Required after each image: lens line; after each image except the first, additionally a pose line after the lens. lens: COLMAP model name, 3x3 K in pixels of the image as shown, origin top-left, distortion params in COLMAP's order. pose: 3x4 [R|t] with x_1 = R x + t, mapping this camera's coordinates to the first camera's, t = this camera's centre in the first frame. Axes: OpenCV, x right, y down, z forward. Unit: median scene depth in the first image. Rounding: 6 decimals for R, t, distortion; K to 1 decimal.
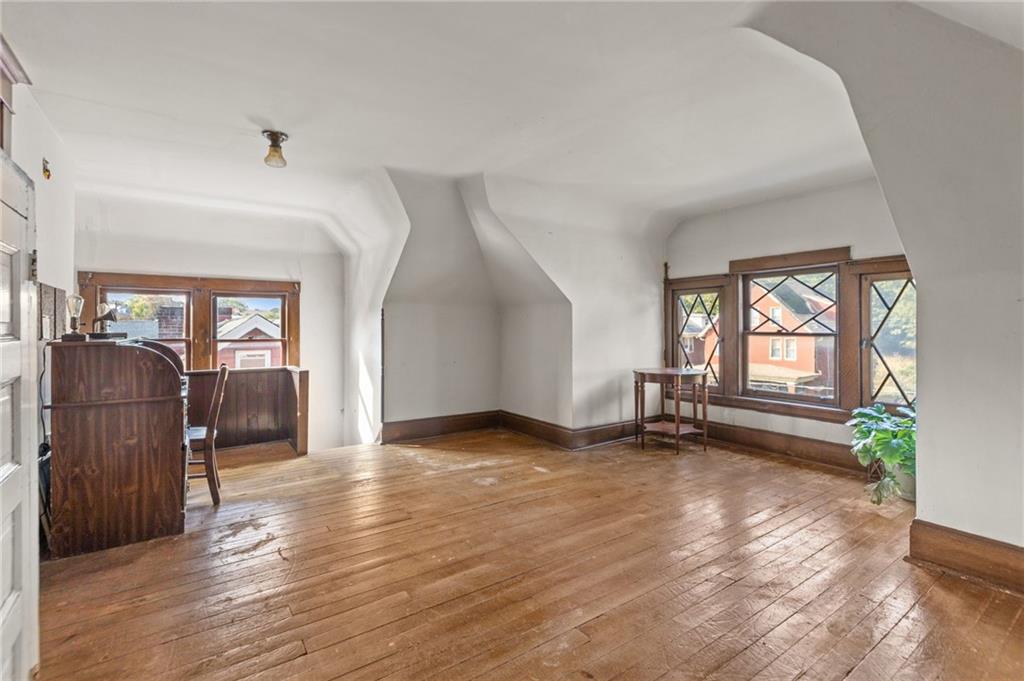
lens RADIAL K [[466.7, 0, 510.8], [0, 466.7, 333.5], [0, 0, 1]] dist [-0.003312, -0.000923]
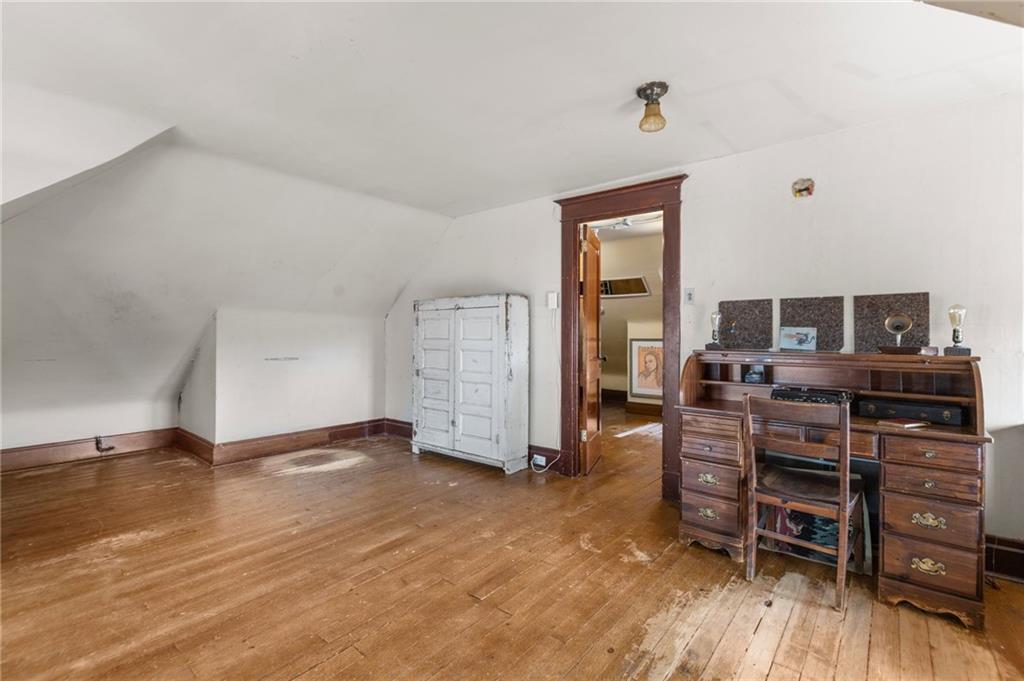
lens RADIAL K [[466.7, 0, 512.5], [0, 466.7, 336.6], [0, 0, 1]] dist [-0.003312, -0.000923]
pose [[-0.964100, -0.001421, -0.265536, -0.095909], [-0.003609, 0.999963, 0.007751, -0.023023], [0.265516, 0.008431, -0.964070, 2.013297]]
